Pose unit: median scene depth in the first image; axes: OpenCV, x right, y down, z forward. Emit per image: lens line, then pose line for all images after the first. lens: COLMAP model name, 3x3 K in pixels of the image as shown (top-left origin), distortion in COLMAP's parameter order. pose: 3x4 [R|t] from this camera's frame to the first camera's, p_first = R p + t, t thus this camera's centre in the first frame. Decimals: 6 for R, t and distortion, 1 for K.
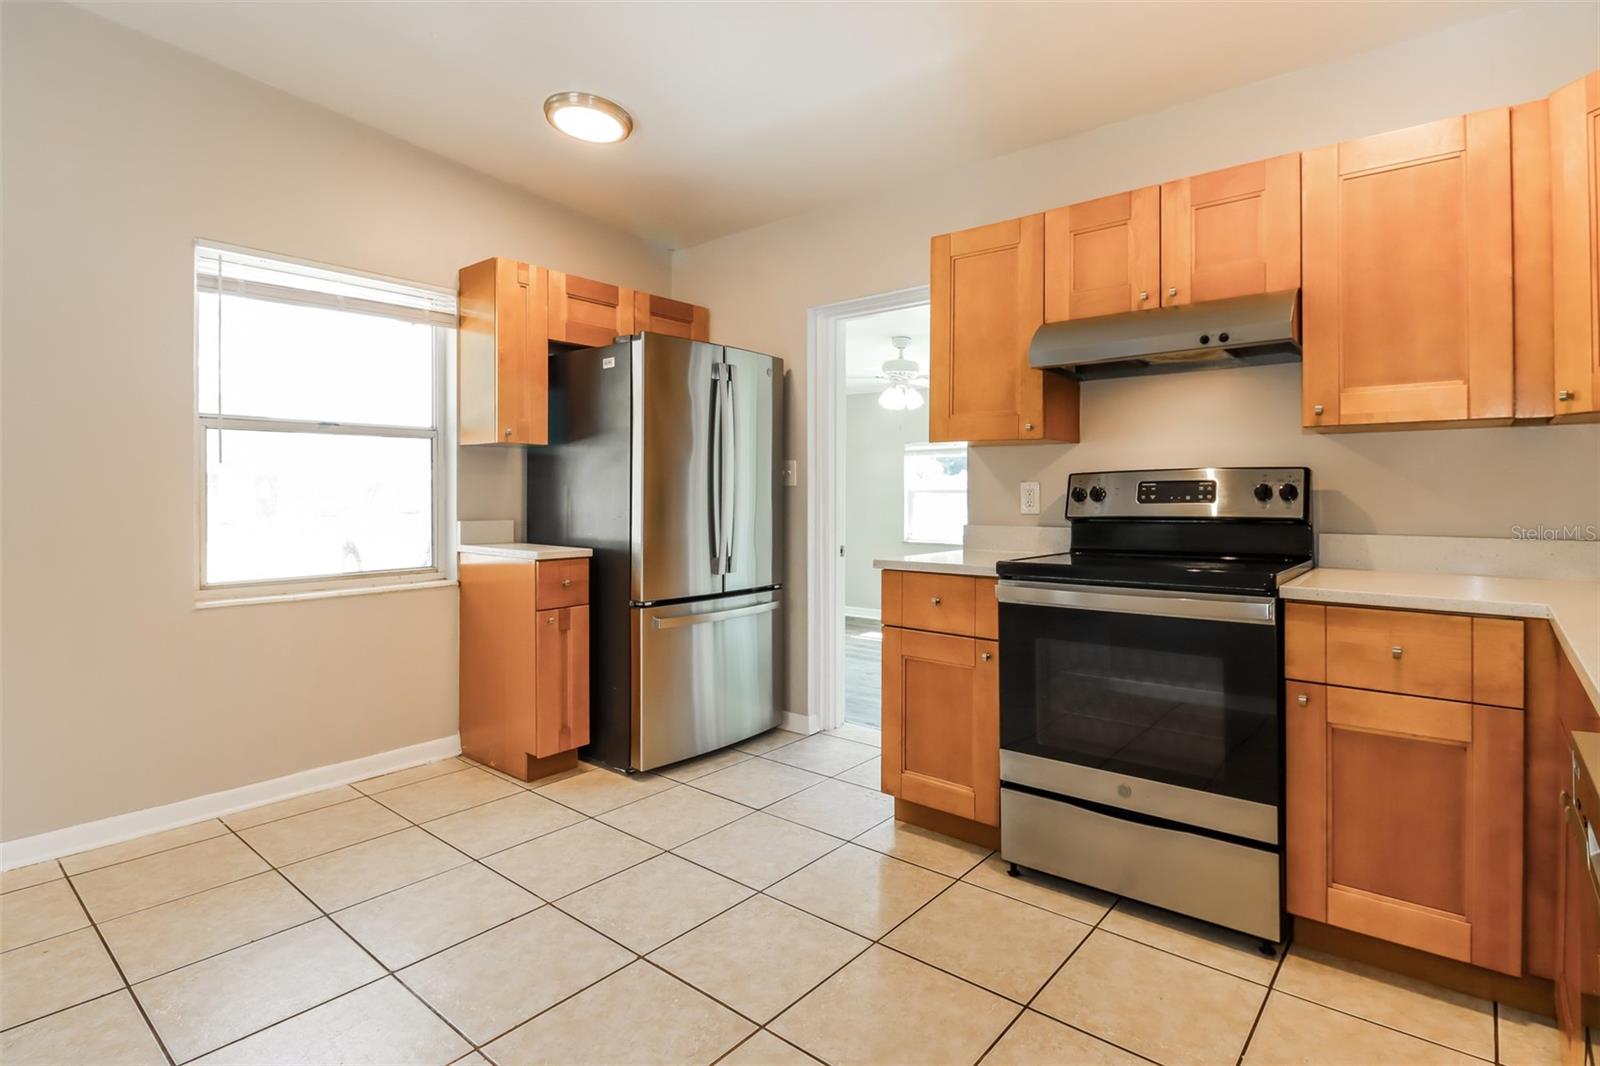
lens RADIAL K [[805.0, 0, 816.8], [0, 805.0, 494.3], [0, 0, 1]] dist [-0.025598, -0.004424]
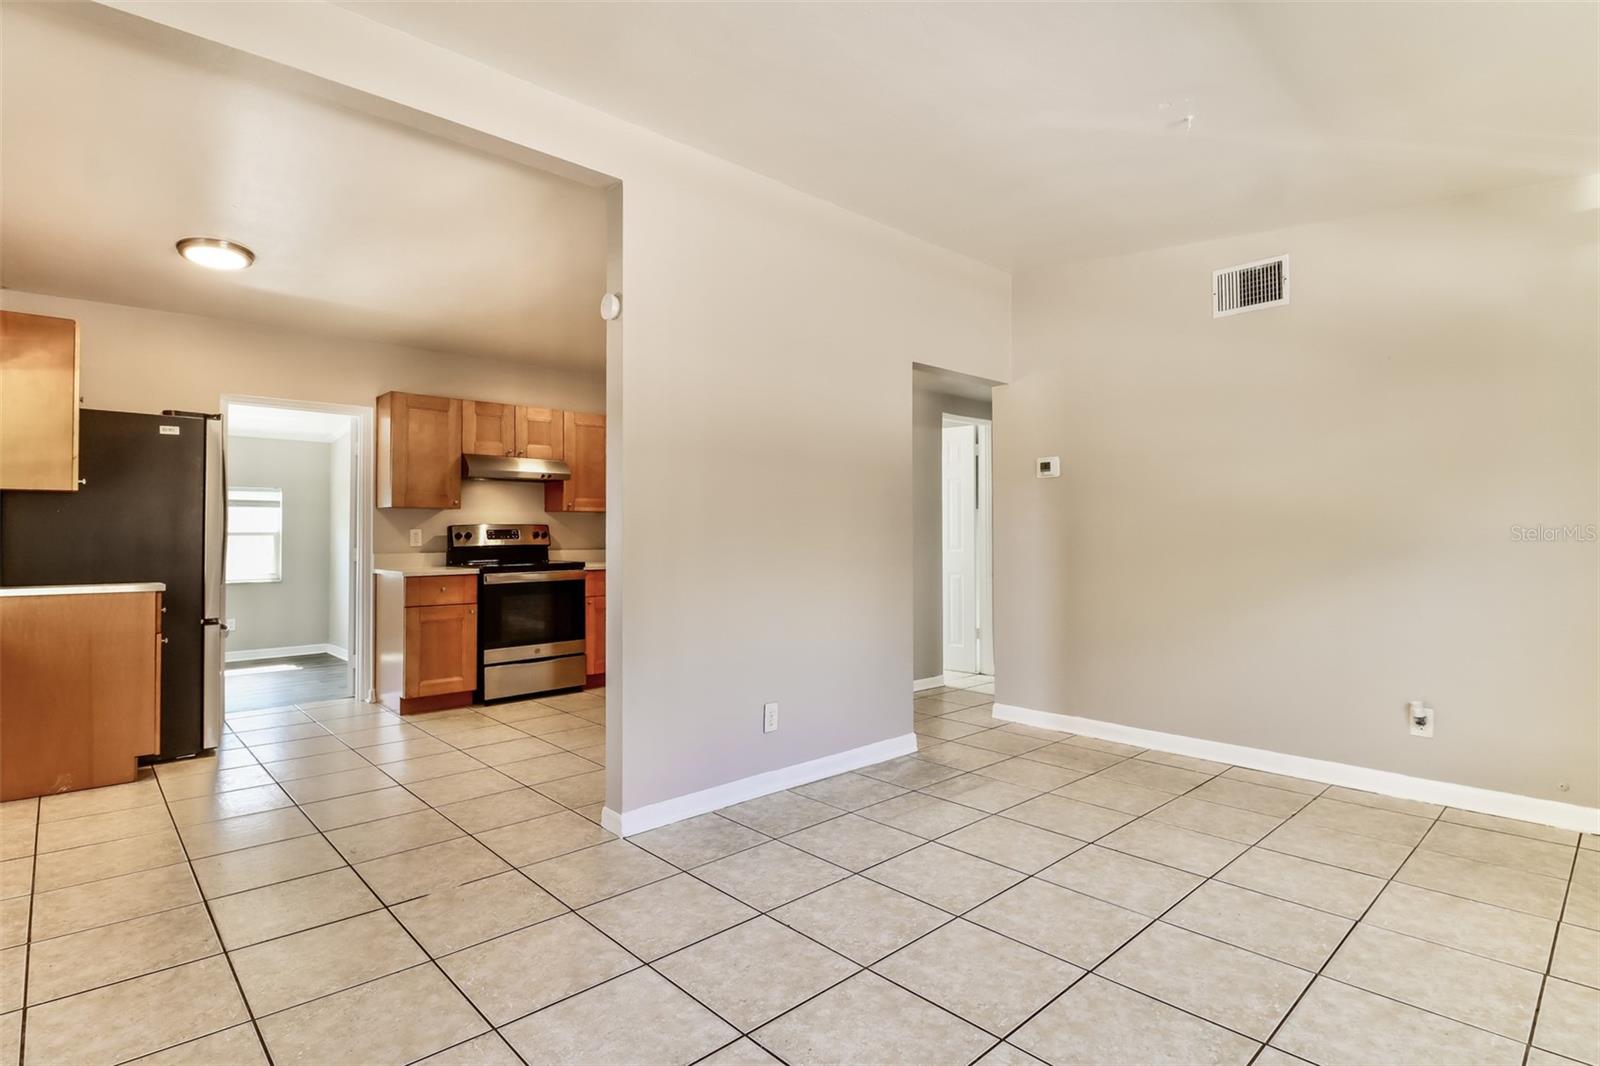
lens RADIAL K [[805.0, 0, 798.5], [0, 805.0, 529.7], [0, 0, 1]] dist [-0.025598, -0.004424]
pose [[0.138188, 0.003806, 0.990399, -1.707842], [0.000991, 0.999992, -0.003981, -0.006871], [-0.990406, 0.001531, 0.138183, -0.156054]]
